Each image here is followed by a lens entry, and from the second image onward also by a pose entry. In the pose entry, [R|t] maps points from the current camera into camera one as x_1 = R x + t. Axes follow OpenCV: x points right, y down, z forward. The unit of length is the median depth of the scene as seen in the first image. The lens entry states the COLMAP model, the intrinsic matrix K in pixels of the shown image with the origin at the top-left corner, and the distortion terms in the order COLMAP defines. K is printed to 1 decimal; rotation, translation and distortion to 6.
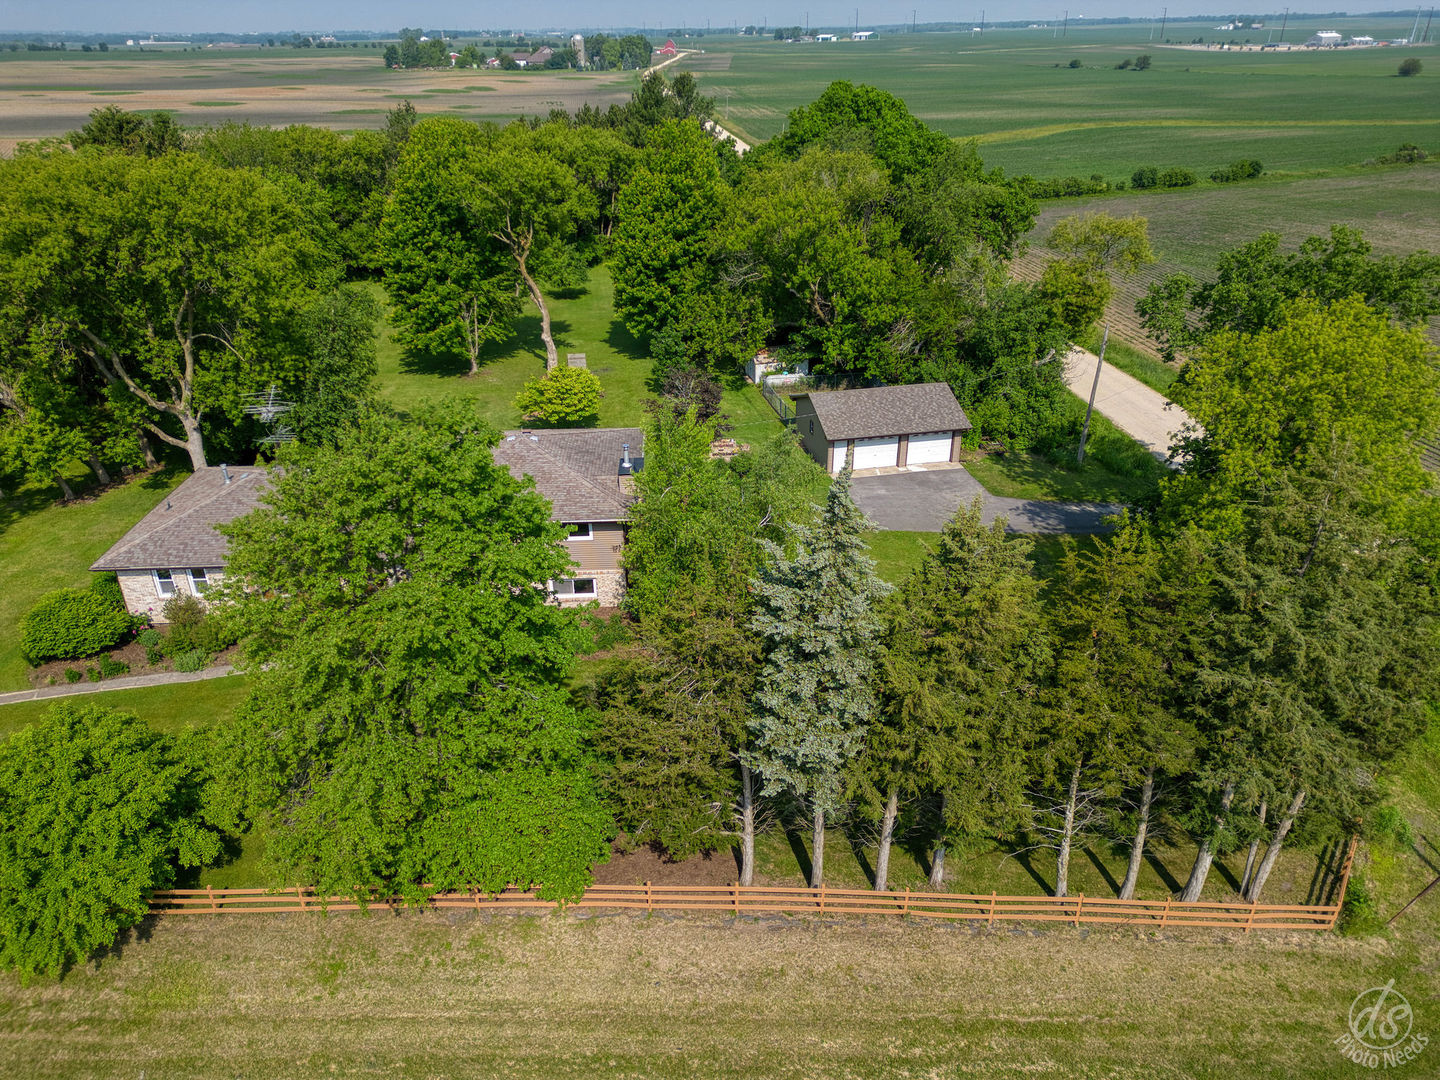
lens RADIAL K [[993.0, 0, 718.5], [0, 993.0, 544.9], [0, 0, 1]] dist [0.071528, -0.055029]
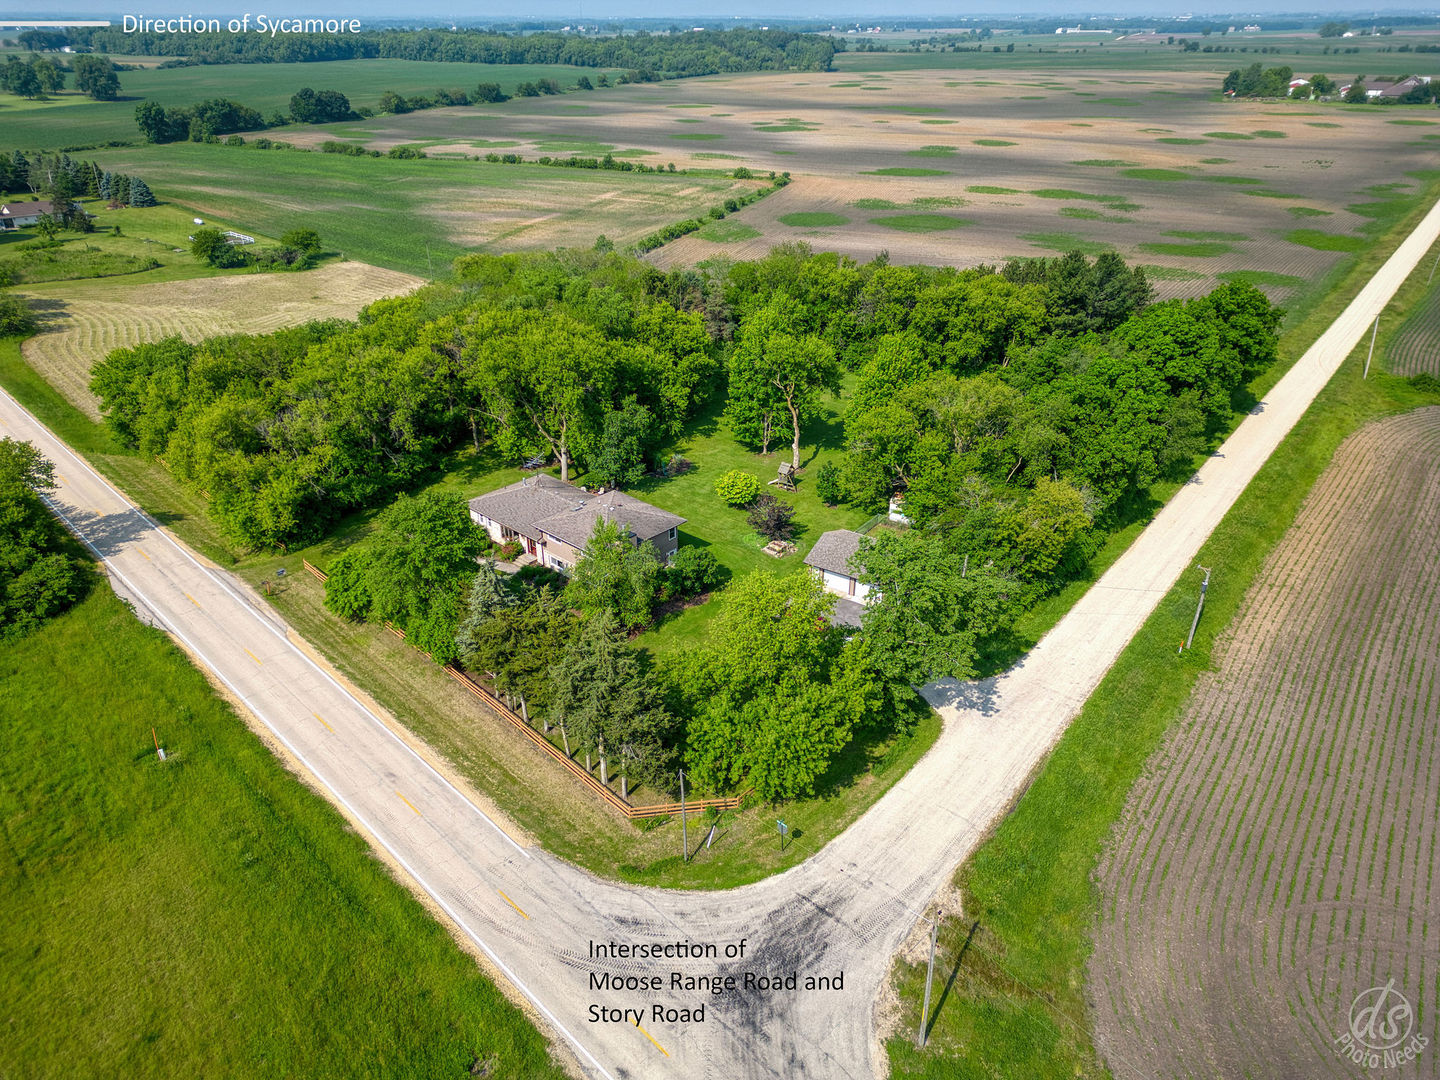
lens RADIAL K [[1004.1, 0, 716.6], [0, 1004.1, 537.4], [0, 0, 1]] dist [0.061307, -0.051638]
pose [[0.708153, 0.335101, -0.621472, 0.802189], [-0.330673, 0.935104, 0.127419, -0.241663], [0.623839, 0.115272, 0.773005, -0.307101]]
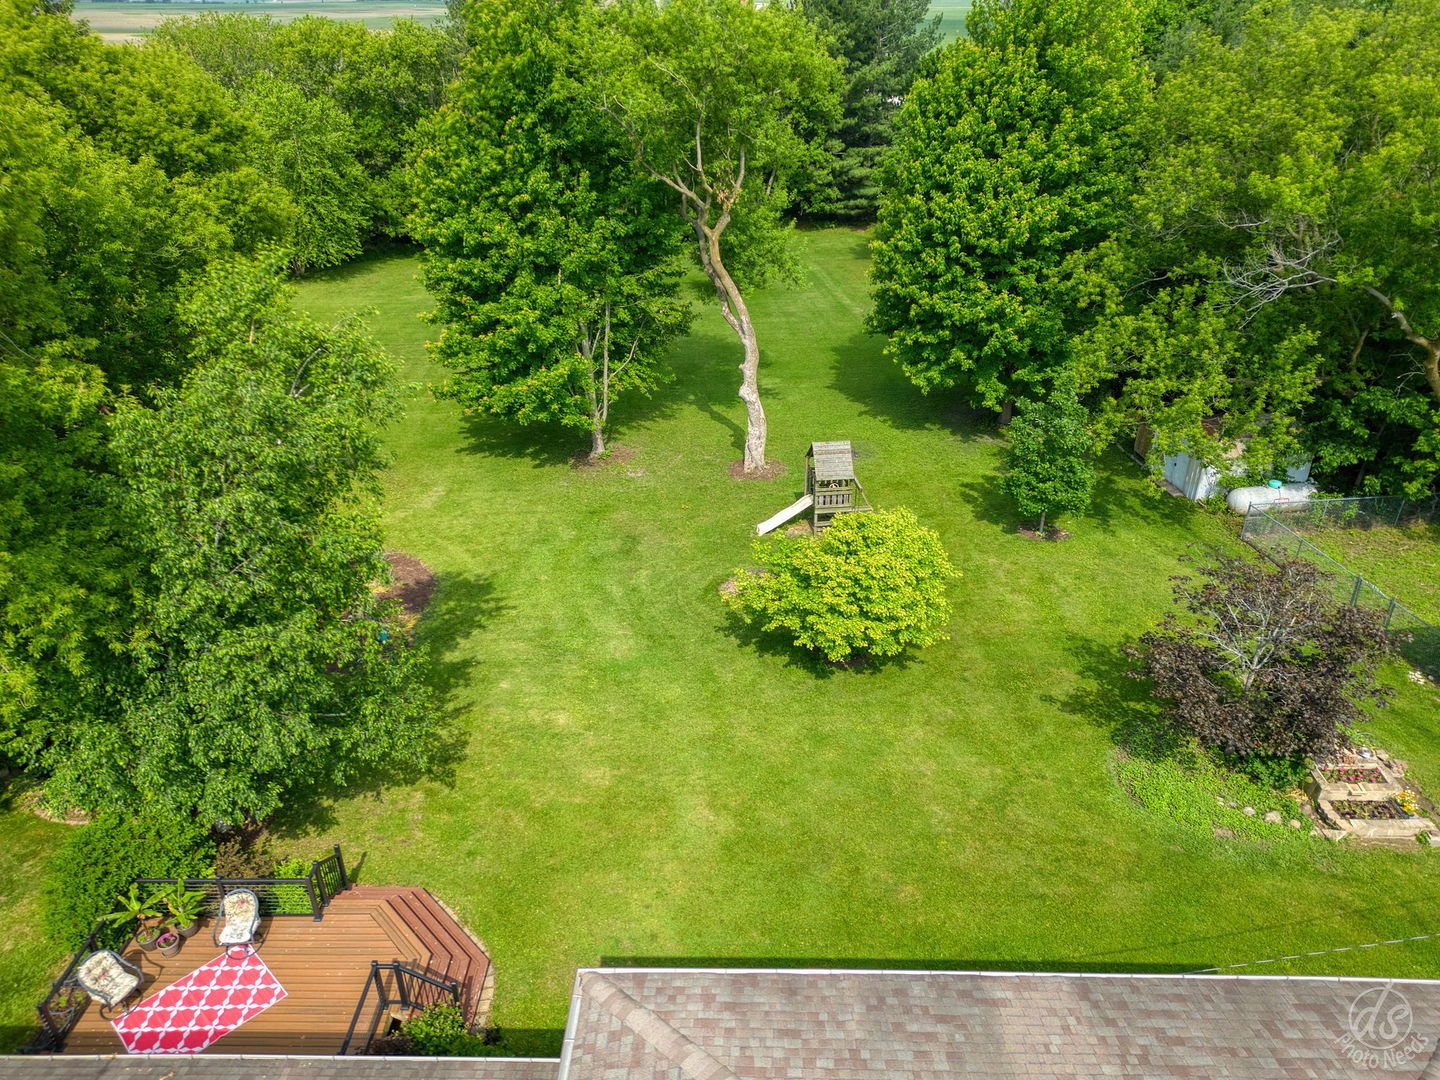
lens RADIAL K [[1004.1, 0, 716.6], [0, 1004.1, 537.4], [0, 0, 1]] dist [0.061307, -0.051638]
pose [[0.998210, 0.031185, -0.051032, -0.166964], [-0.030080, 0.999299, 0.022275, -0.153226], [0.051691, -0.020700, 0.998449, 0.524366]]
